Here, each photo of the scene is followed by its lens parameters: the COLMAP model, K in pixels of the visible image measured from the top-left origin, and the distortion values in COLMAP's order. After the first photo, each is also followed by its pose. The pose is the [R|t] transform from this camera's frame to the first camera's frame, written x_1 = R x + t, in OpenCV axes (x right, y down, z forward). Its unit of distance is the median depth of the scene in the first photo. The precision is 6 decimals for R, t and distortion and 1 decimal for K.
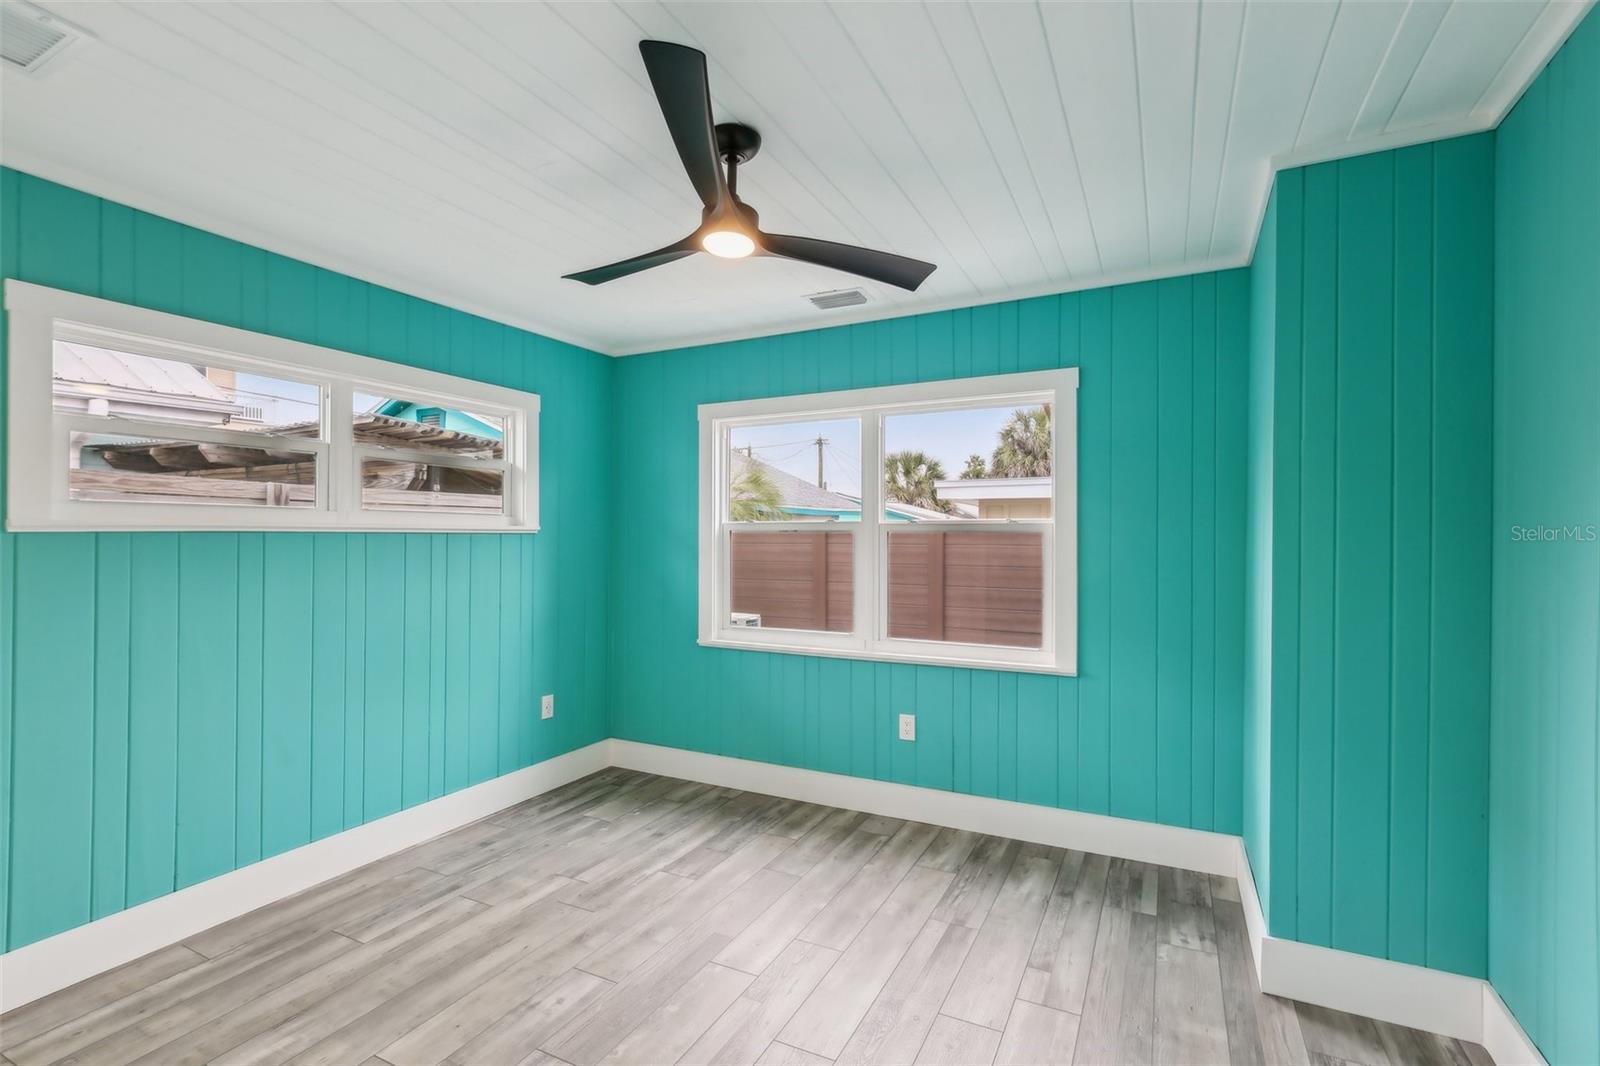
lens RADIAL K [[752.8, 0, 762.5], [0, 752.8, 524.5], [0, 0, 1]] dist [-0.017119, 0.006881]
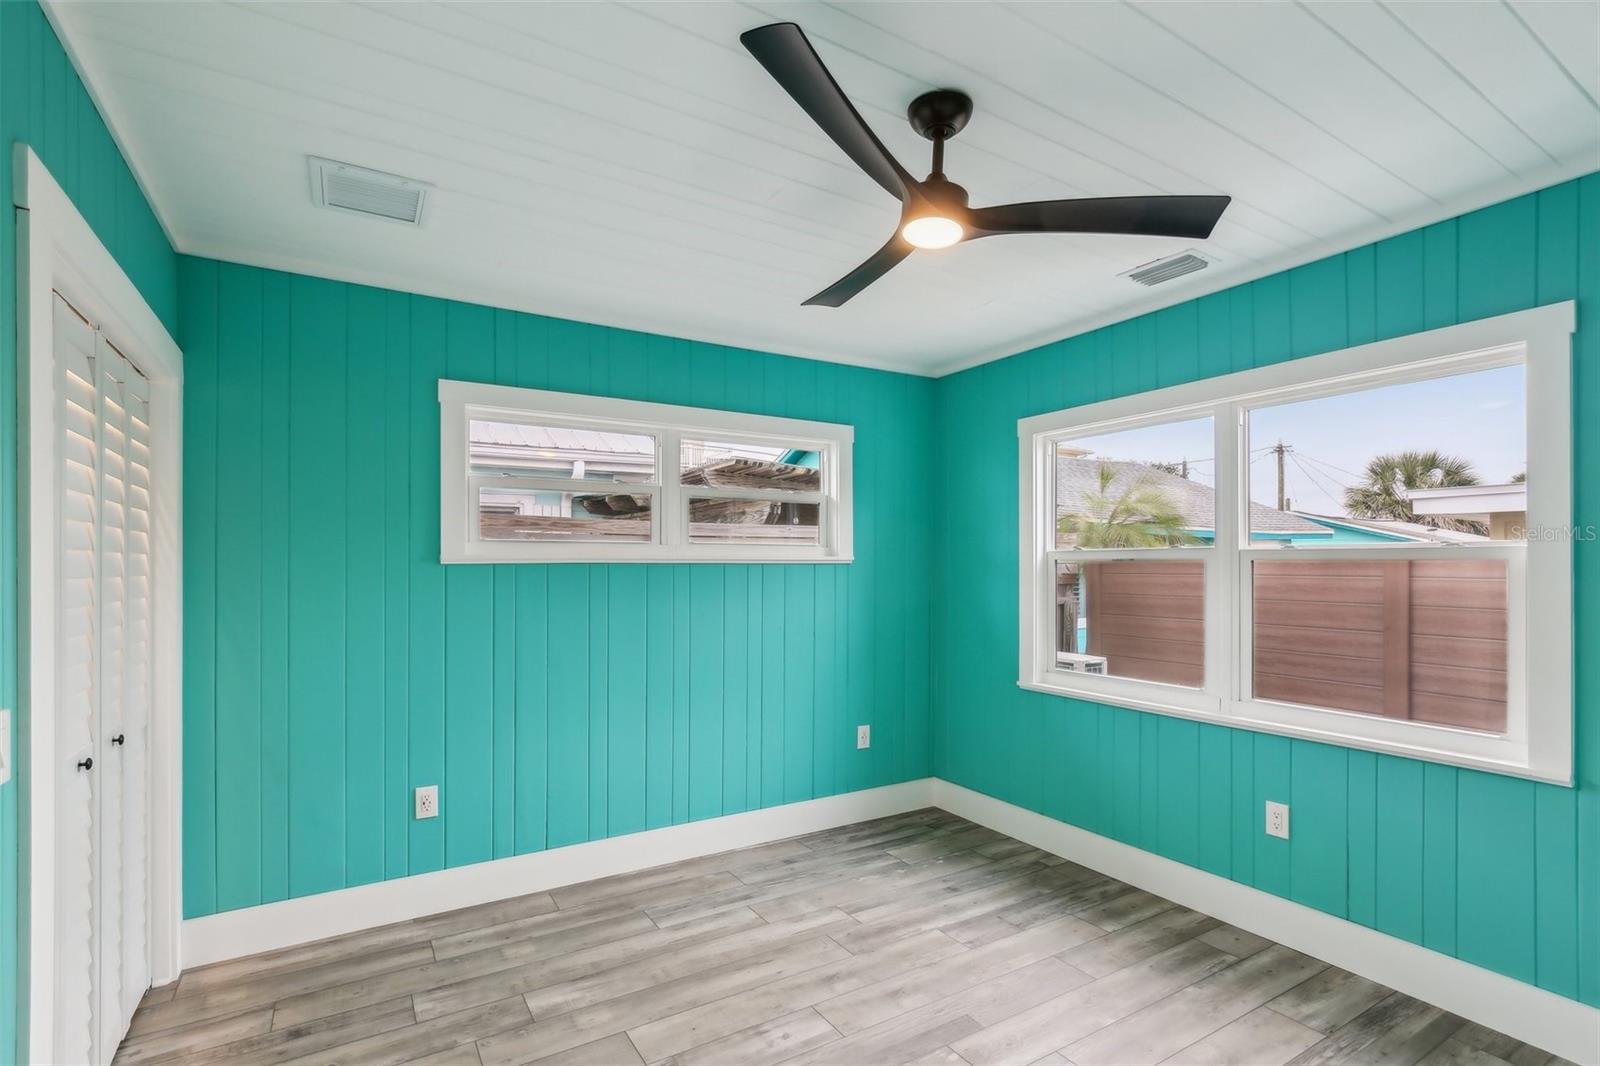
lens RADIAL K [[752.8, 0, 789.7], [0, 752.8, 557.1], [0, 0, 1]] dist [-0.017119, 0.006881]
pose [[0.851359, -0.006888, -0.524538, 0.185644], [0.009756, 0.999949, 0.002704, -0.000382], [0.524492, -0.007419, 0.851383, 0.116605]]
